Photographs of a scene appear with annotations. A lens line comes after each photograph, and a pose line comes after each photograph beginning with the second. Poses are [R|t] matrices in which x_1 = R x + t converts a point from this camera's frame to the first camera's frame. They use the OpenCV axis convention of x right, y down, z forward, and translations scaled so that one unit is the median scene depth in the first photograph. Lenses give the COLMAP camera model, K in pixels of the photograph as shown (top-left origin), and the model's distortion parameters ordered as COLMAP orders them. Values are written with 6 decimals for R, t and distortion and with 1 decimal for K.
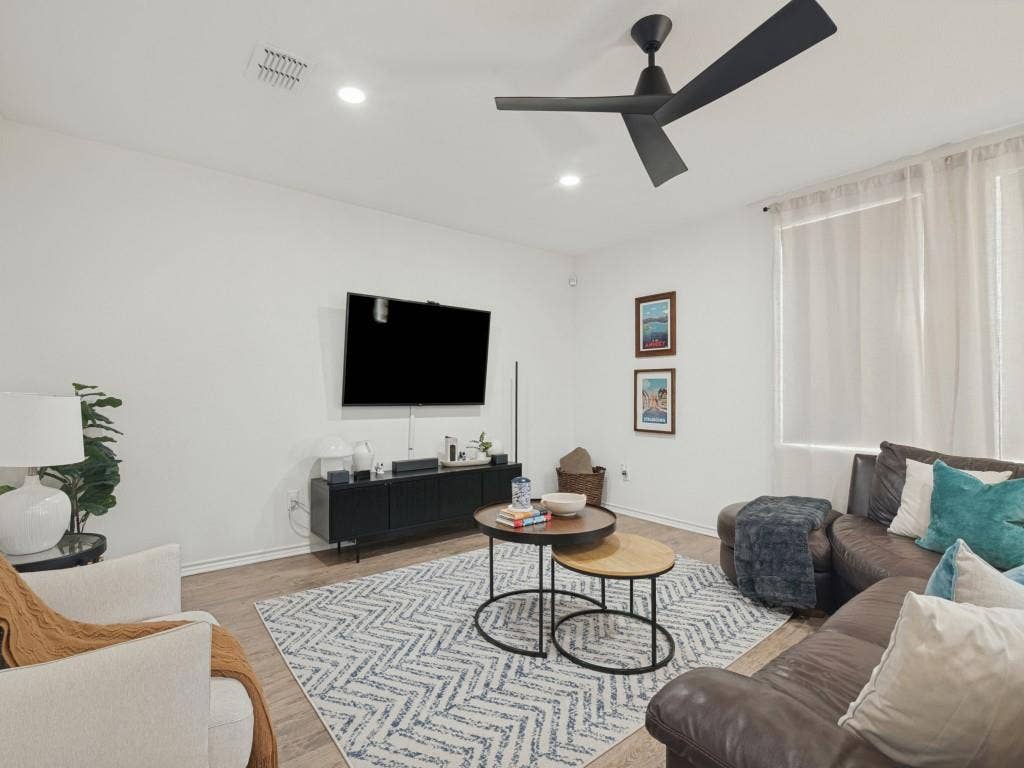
lens RADIAL K [[472.4, 0, 504.9], [0, 472.4, 388.6], [0, 0, 1]] dist [-0.029056, 0.000222]
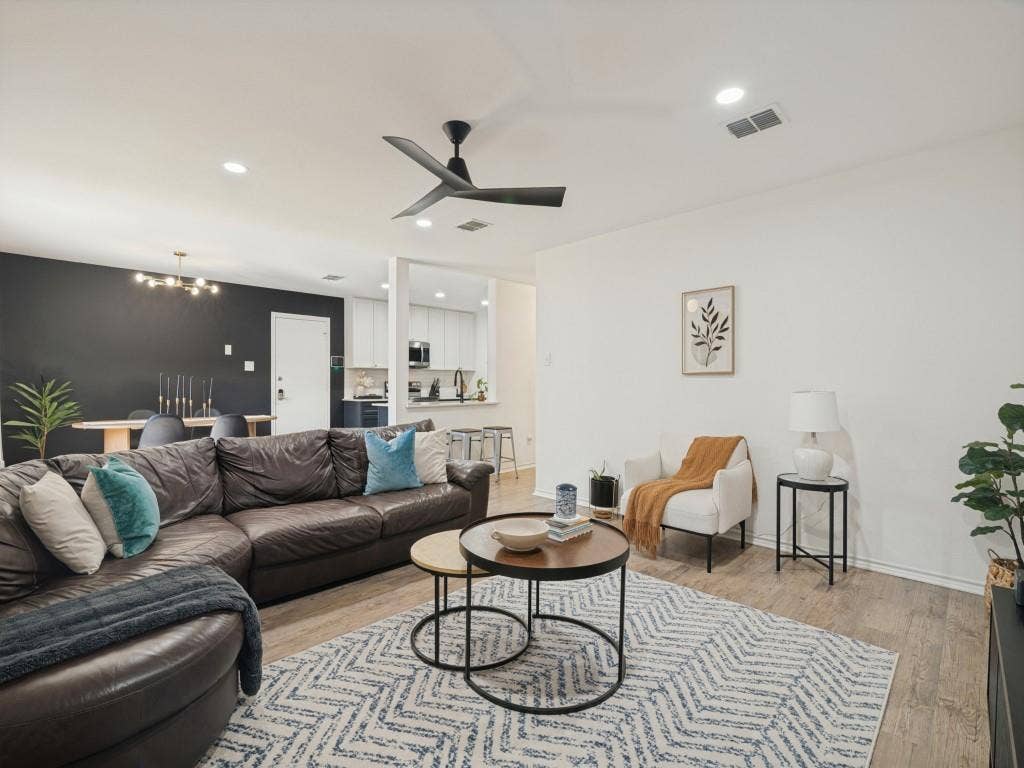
lens RADIAL K [[472.4, 0, 504.9], [0, 472.4, 388.6], [0, 0, 1]] dist [-0.029056, 0.000222]
pose [[-0.993236, -0.004856, -0.116012, 0.252804], [-0.005312, 0.999979, 0.003622, 0.001182], [0.115992, 0.004214, -0.993241, 1.836288]]
